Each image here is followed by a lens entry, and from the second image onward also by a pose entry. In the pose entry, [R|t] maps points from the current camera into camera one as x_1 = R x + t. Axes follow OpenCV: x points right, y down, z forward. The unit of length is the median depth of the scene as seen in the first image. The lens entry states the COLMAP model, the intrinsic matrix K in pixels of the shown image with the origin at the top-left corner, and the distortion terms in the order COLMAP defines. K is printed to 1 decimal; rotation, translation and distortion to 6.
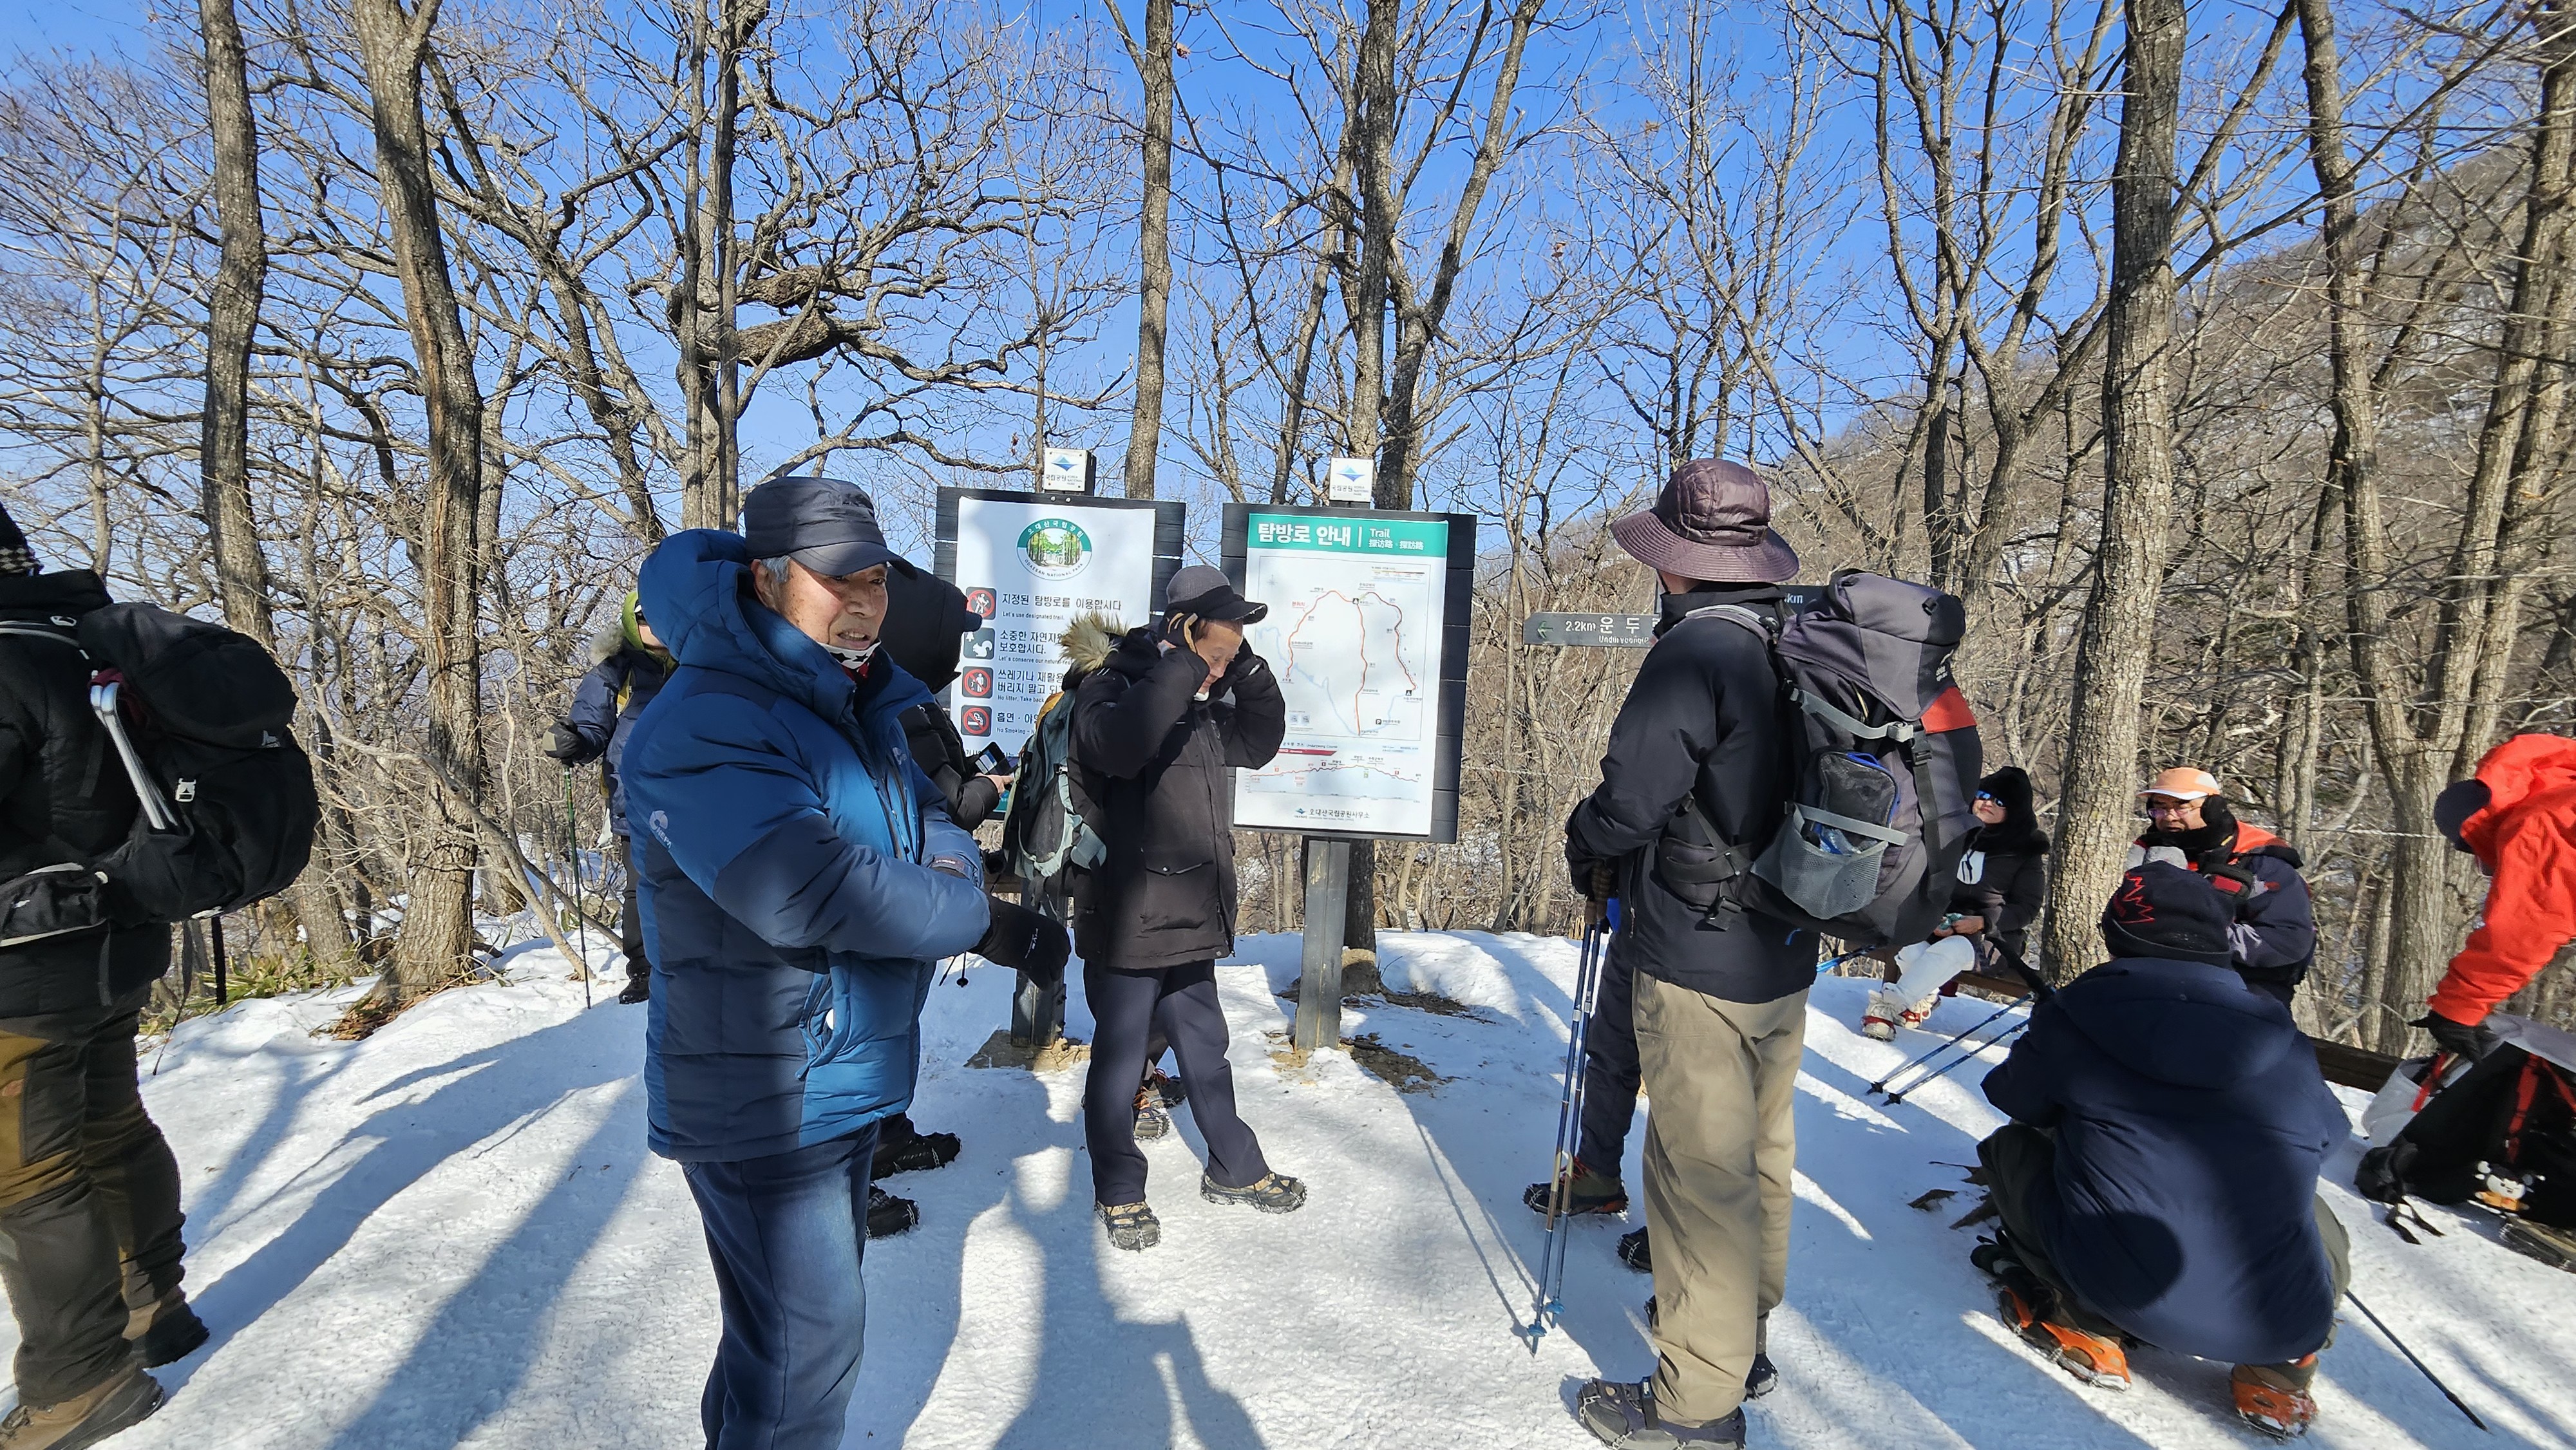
lens RADIAL K [[1003.7, 0, 1281.9], [0, 1003.7, 735.8], [0, 0, 1]] dist [0.023712, -0.010214]
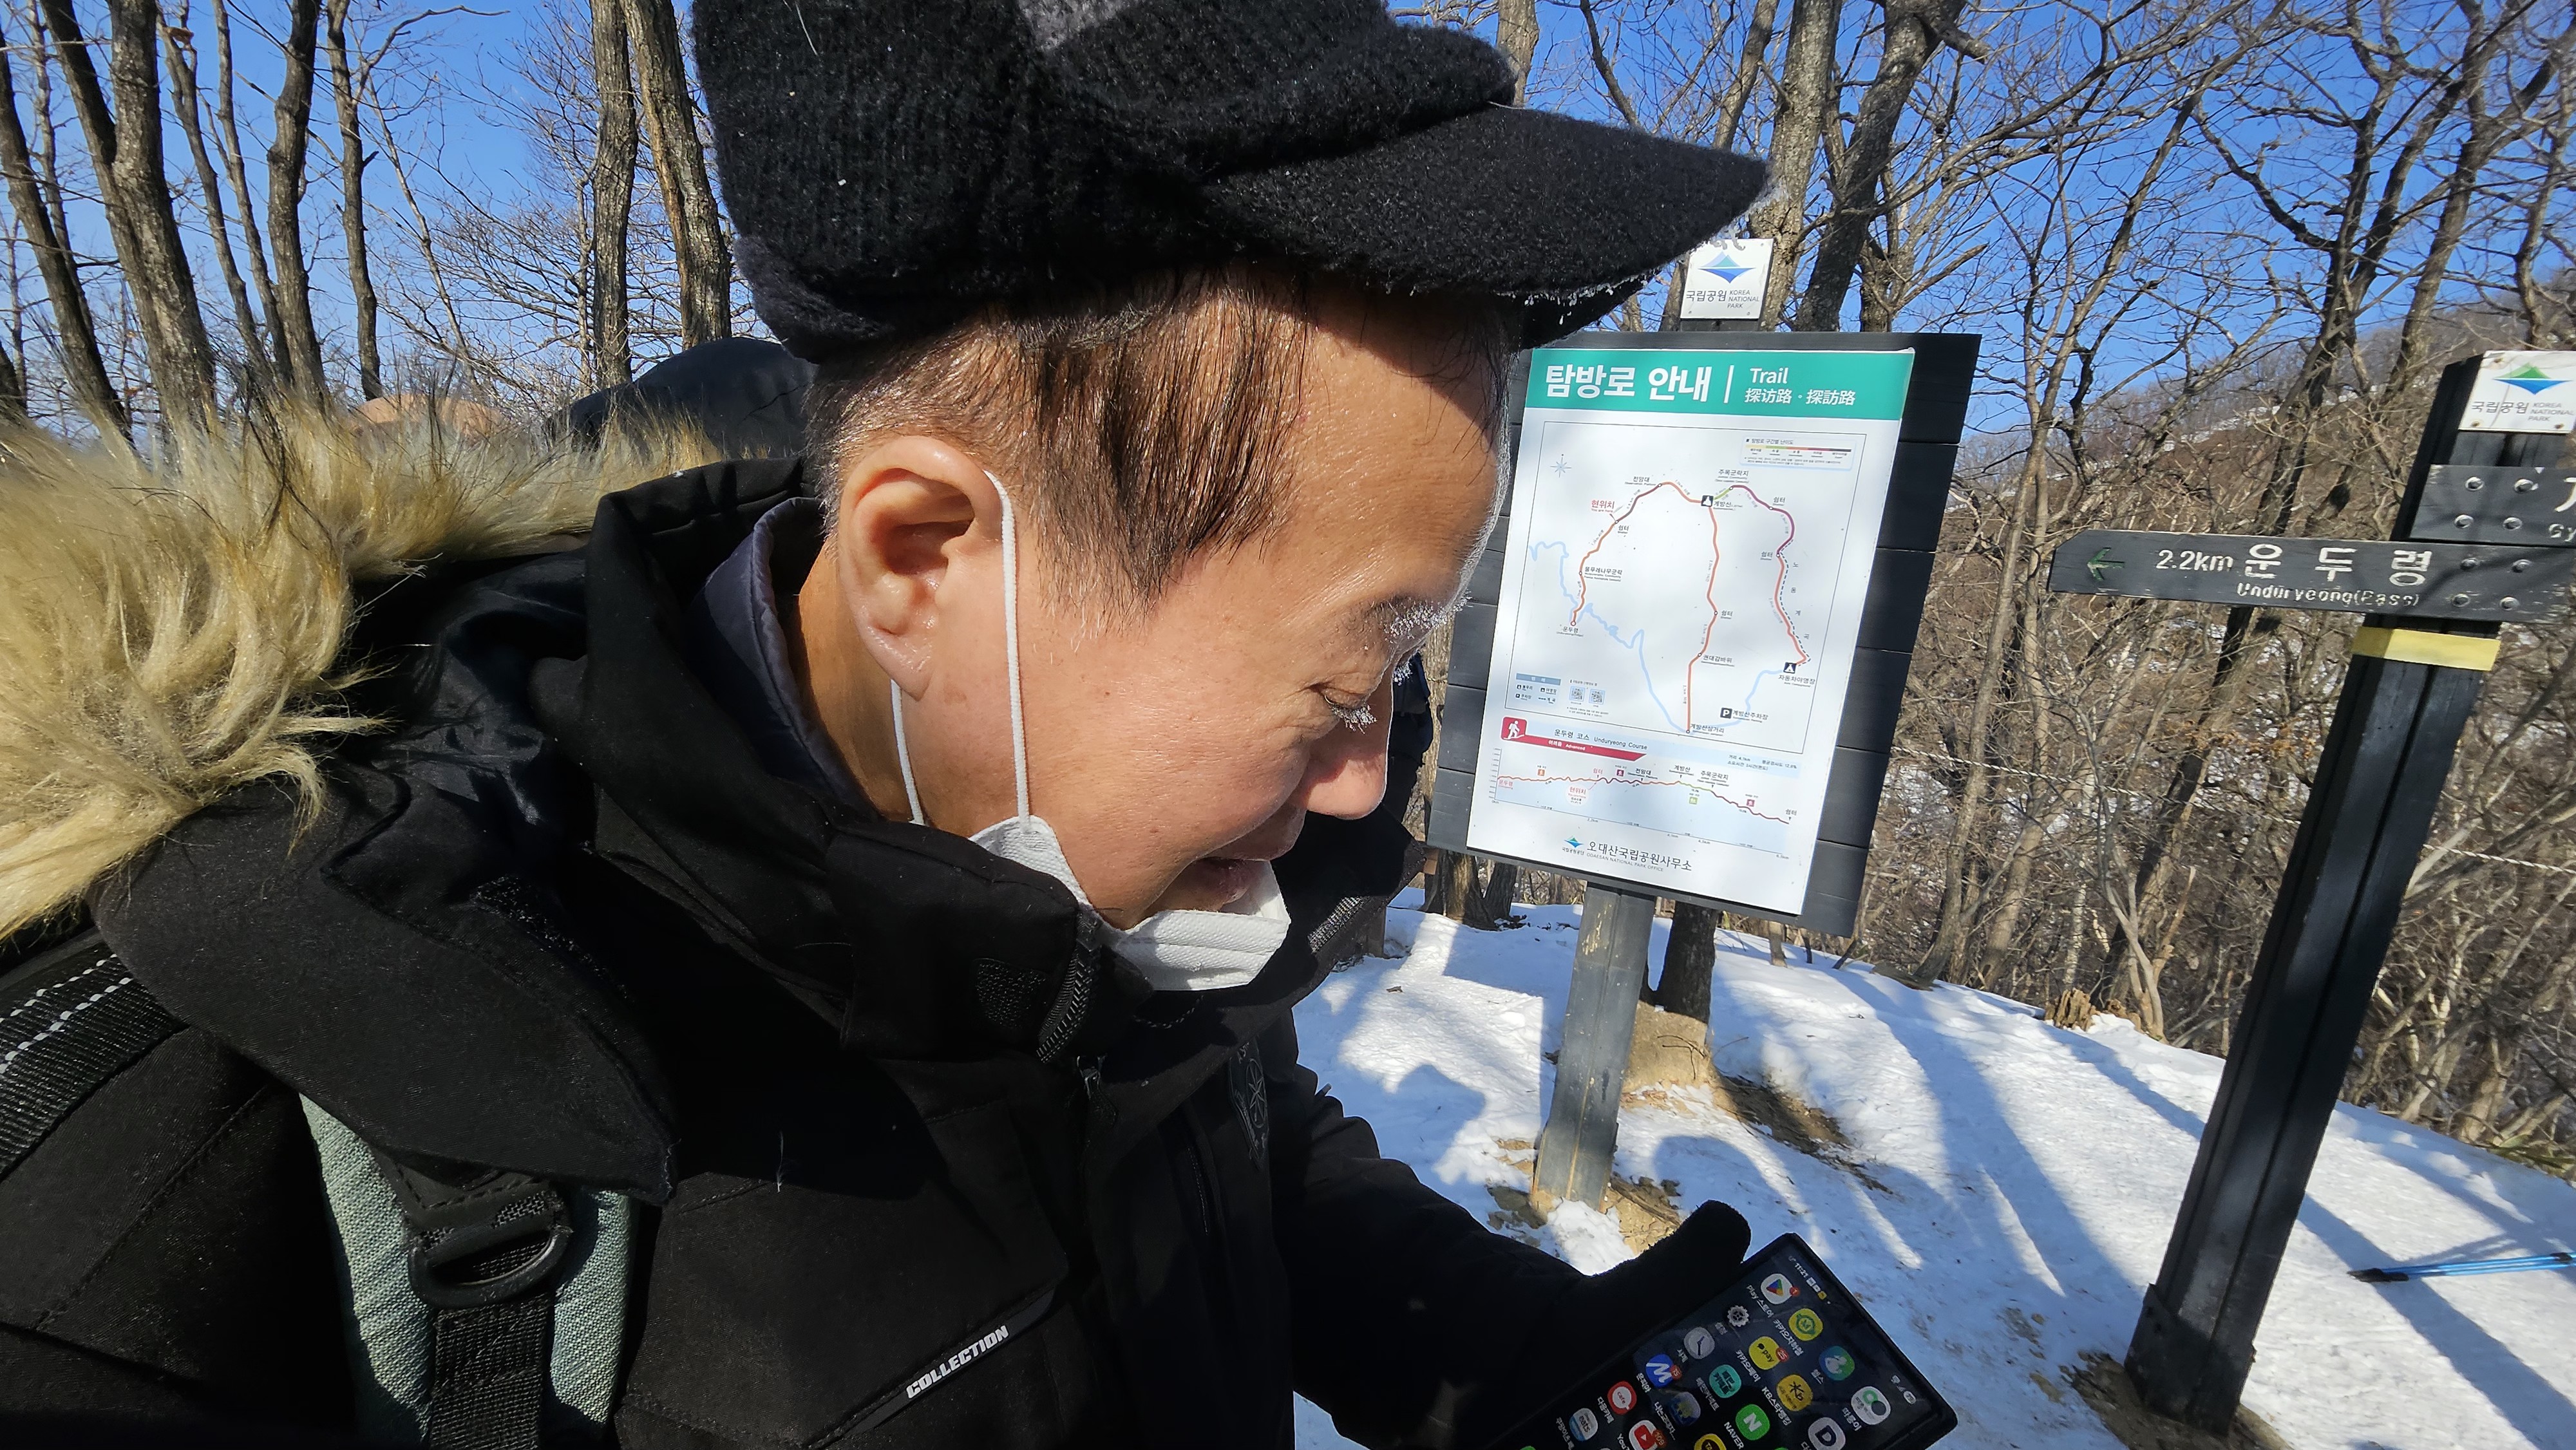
lens RADIAL K [[1003.7, 0, 1281.9], [0, 1003.7, 735.8], [0, 0, 1]] dist [0.023712, -0.010214]
pose [[0.925713, 0.107086, -0.362751, 0.061772], [-0.066928, 0.990326, 0.121553, -0.047754], [0.372258, -0.088245, 0.923925, 0.316665]]
